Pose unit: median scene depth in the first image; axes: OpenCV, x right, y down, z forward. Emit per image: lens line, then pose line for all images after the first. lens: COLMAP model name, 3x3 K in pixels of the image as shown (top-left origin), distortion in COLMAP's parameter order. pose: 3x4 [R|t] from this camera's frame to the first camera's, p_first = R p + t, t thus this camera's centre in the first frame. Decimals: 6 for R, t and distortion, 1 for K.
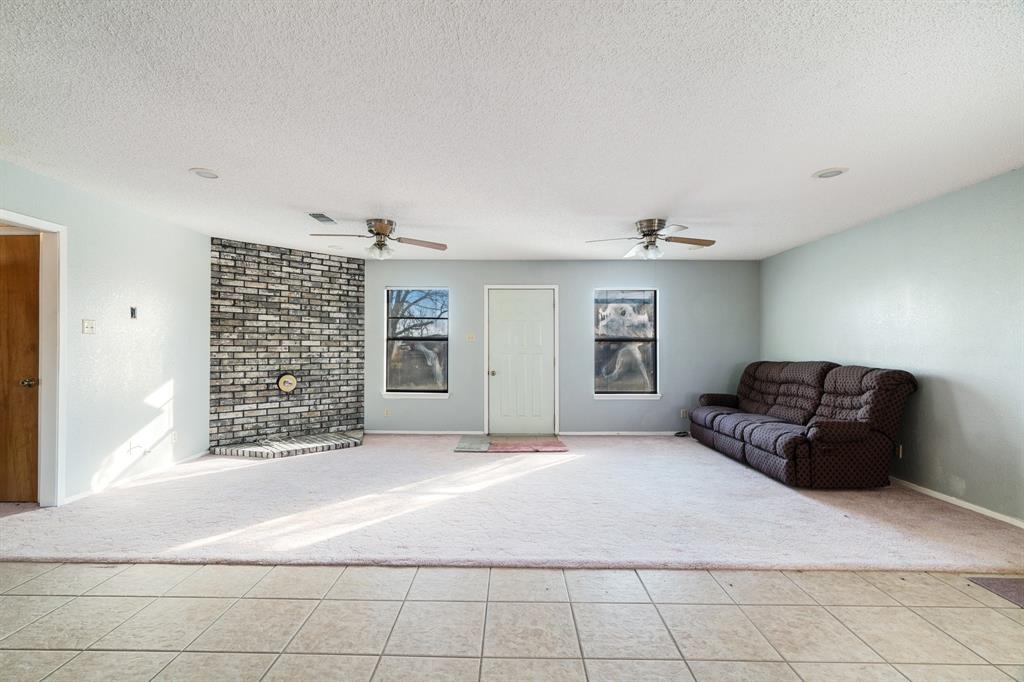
lens RADIAL K [[465.4, 0, 504.1], [0, 465.4, 340.1], [0, 0, 1]] dist [-0.000320, 0.000487]
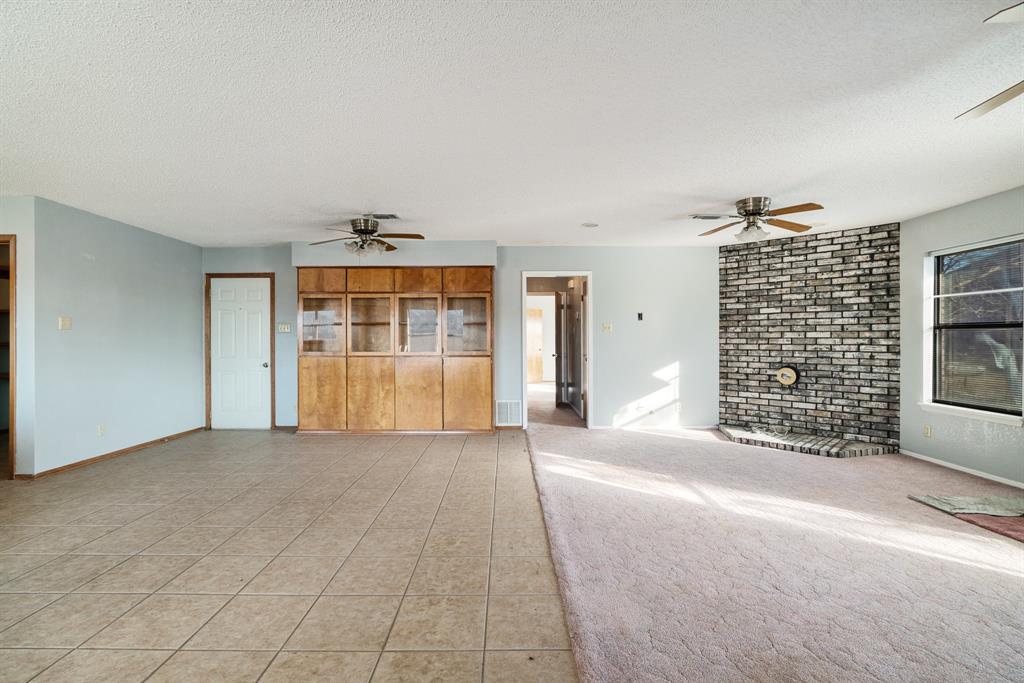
lens RADIAL K [[465.4, 0, 504.1], [0, 465.4, 344.2], [0, 0, 1]] dist [-0.000320, 0.000487]
pose [[0.019129, 0.005239, -0.999803, 0.482363], [0.016001, 0.999857, 0.005546, 0.010053], [0.999689, -0.016103, 0.019043, 0.377476]]
